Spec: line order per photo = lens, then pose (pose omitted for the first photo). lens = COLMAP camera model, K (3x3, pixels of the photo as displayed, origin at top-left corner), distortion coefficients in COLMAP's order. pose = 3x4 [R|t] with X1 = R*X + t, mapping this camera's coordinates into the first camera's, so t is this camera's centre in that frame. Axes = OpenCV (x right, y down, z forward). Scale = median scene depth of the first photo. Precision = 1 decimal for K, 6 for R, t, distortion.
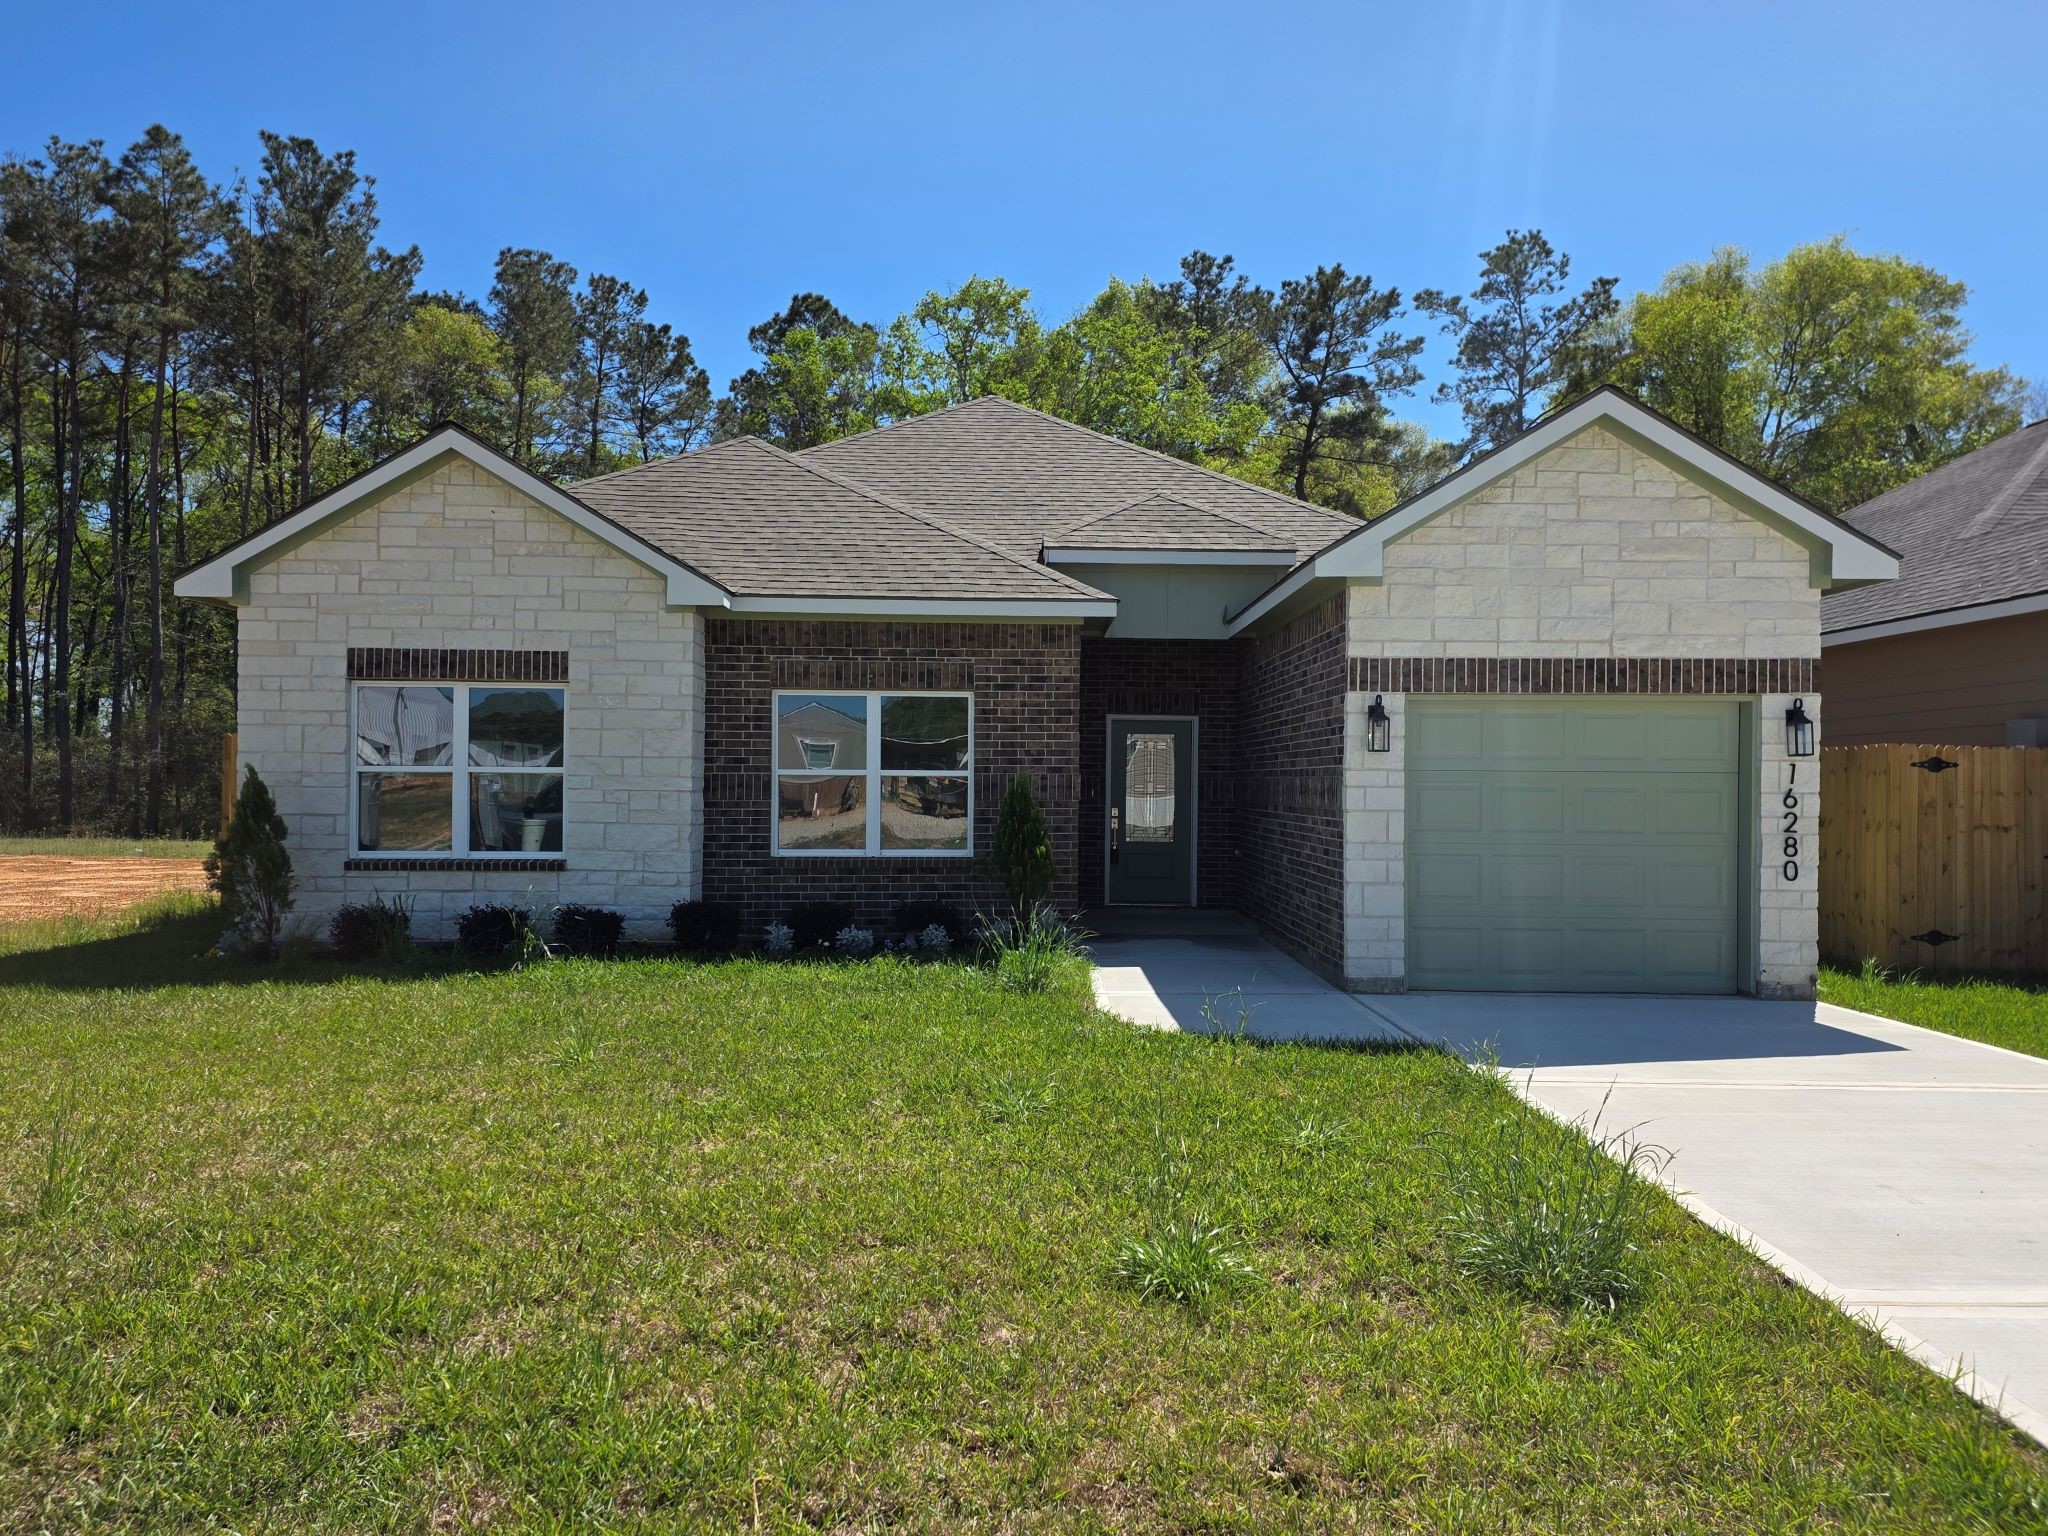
lens RADIAL K [[1451.3, 0, 1035.6], [0, 1451.3, 777.0], [0, 0, 1]] dist [0.100818, -0.116510]
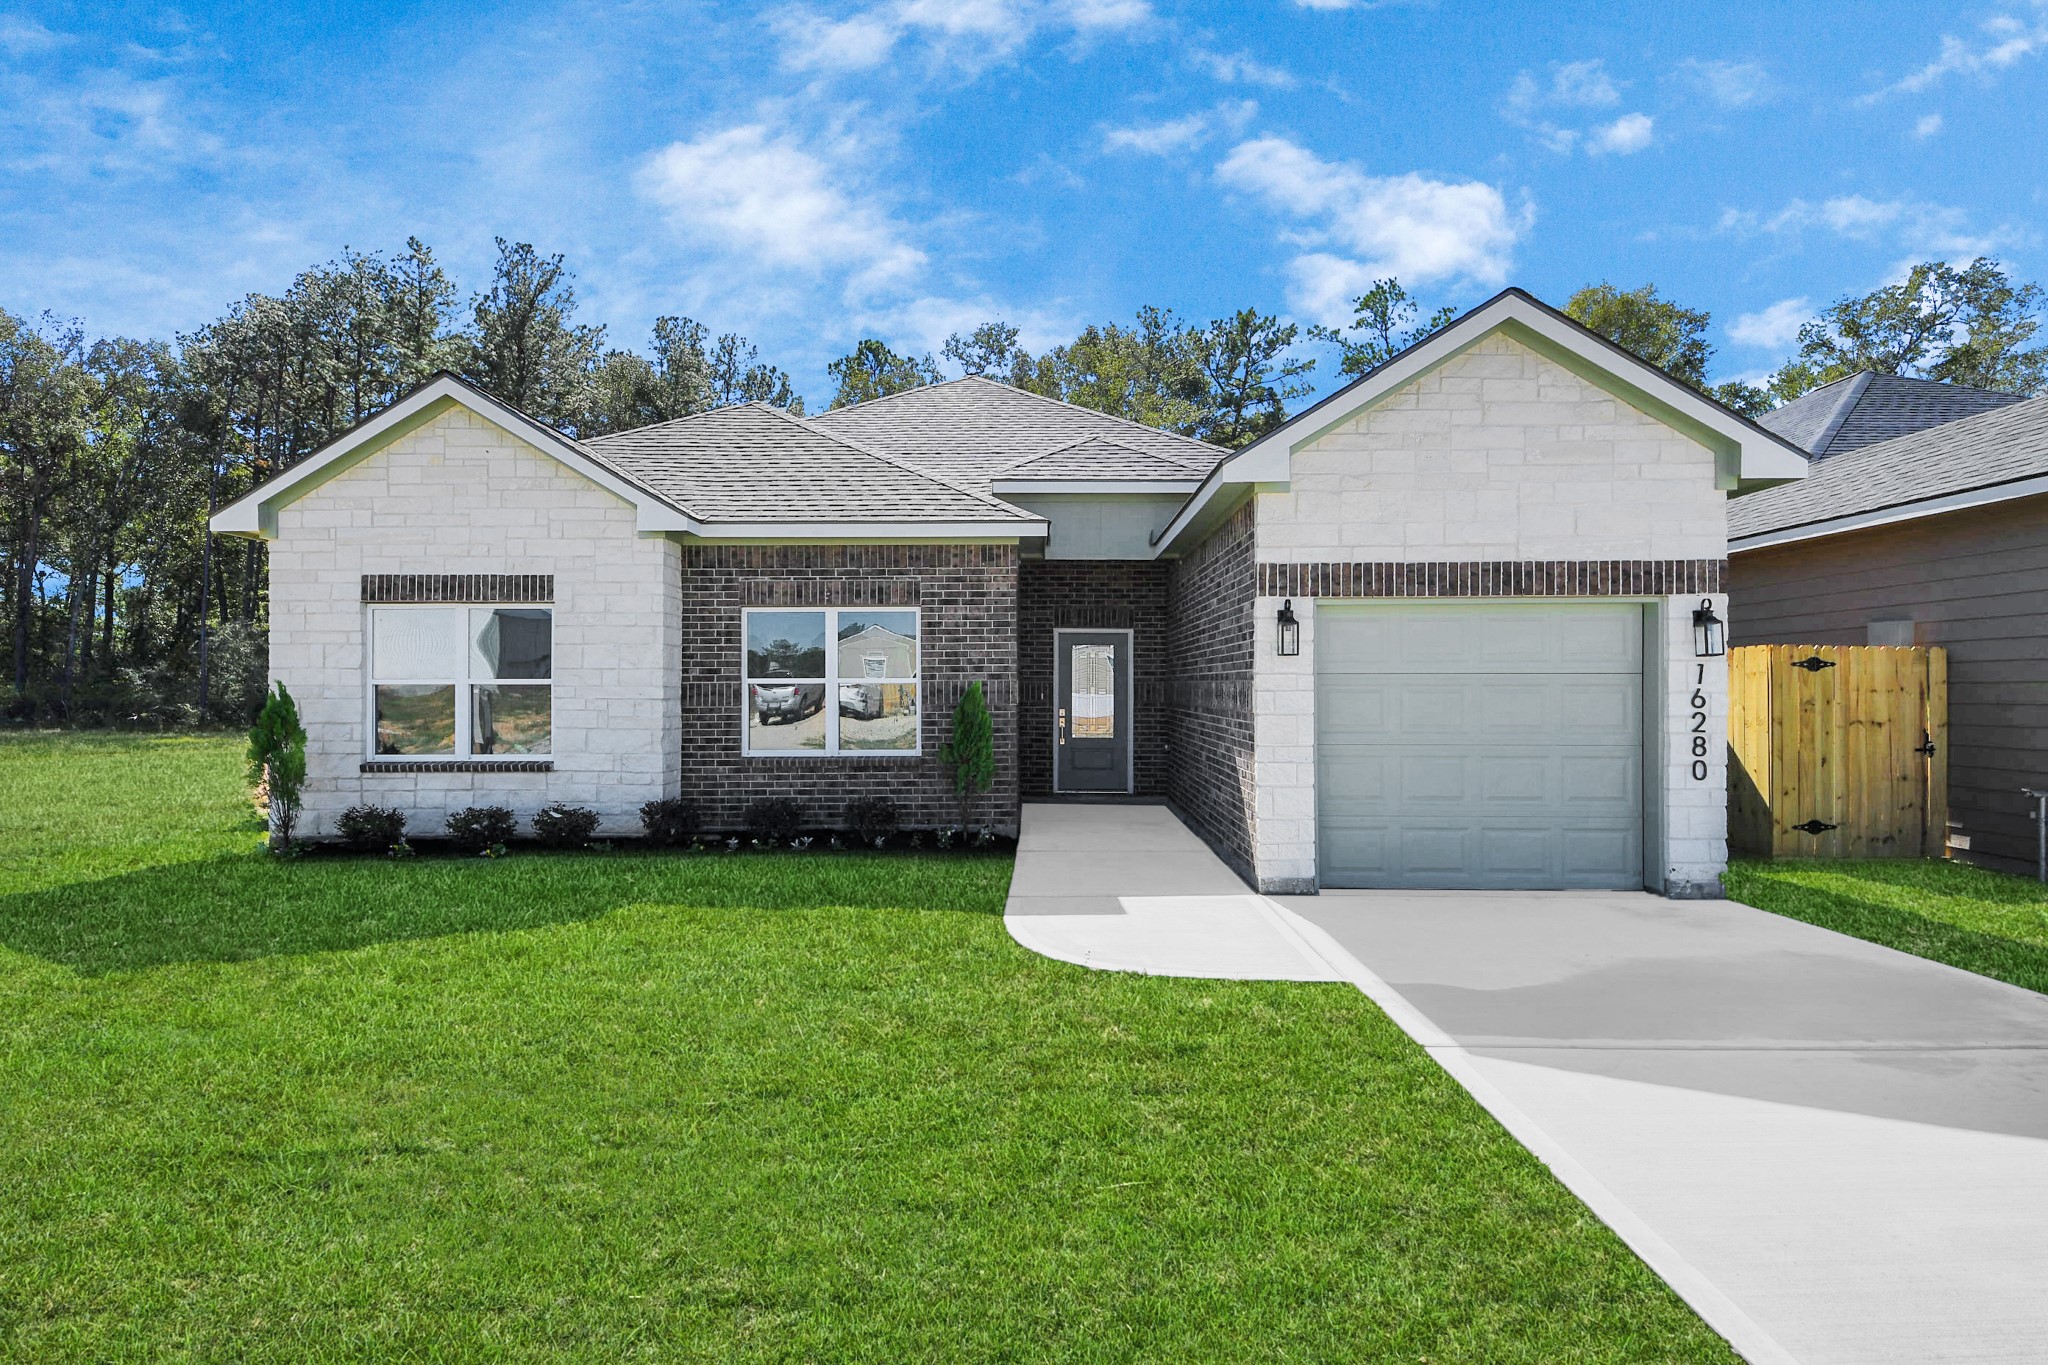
lens RADIAL K [[994.1, 0, 1014.1], [0, 994.1, 680.5], [0, 0, 1]] dist [0.012010, 0.000666]
pose [[0.999234, -0.009618, -0.037931, 0.058567], [0.009597, 0.999954, -0.000712, -0.001357], [0.037936, 0.000347, 0.999280, 0.249422]]
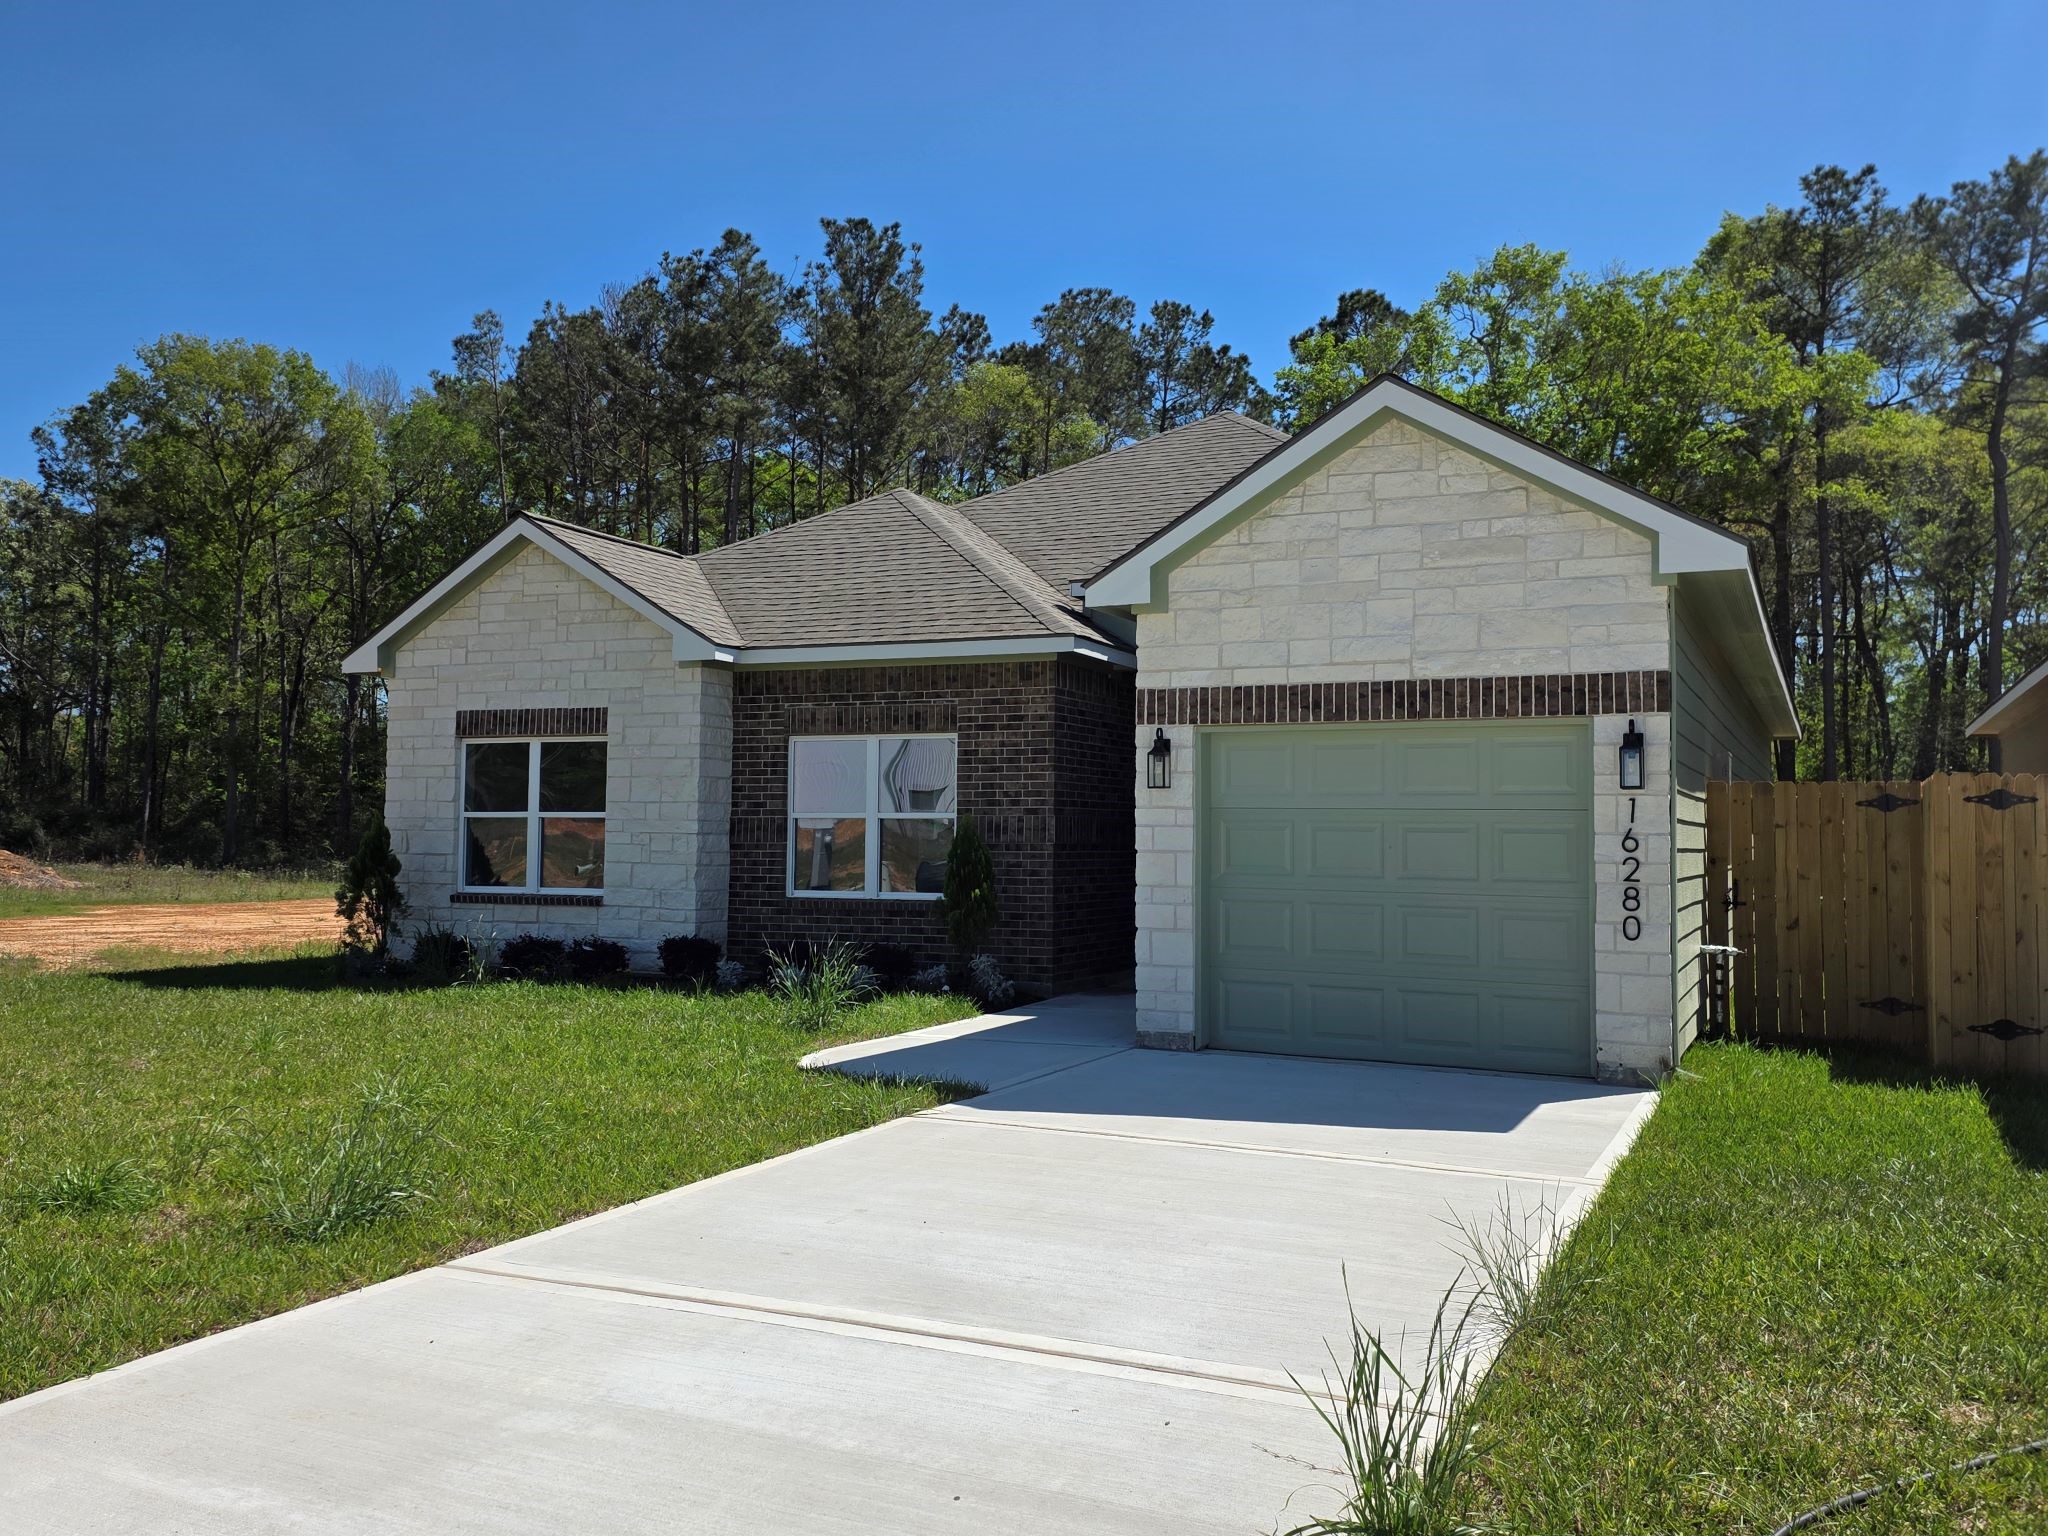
lens RADIAL K [[1664.1, 0, 1052.0], [0, 1664.1, 757.1], [0, 0, 1]] dist [0.131615, -0.166971]
pose [[0.901116, -0.019583, -0.433136, 0.520097], [0.000502, 0.999026, -0.044122, 0.007874], [0.433578, 0.039541, 0.900248, 0.006120]]
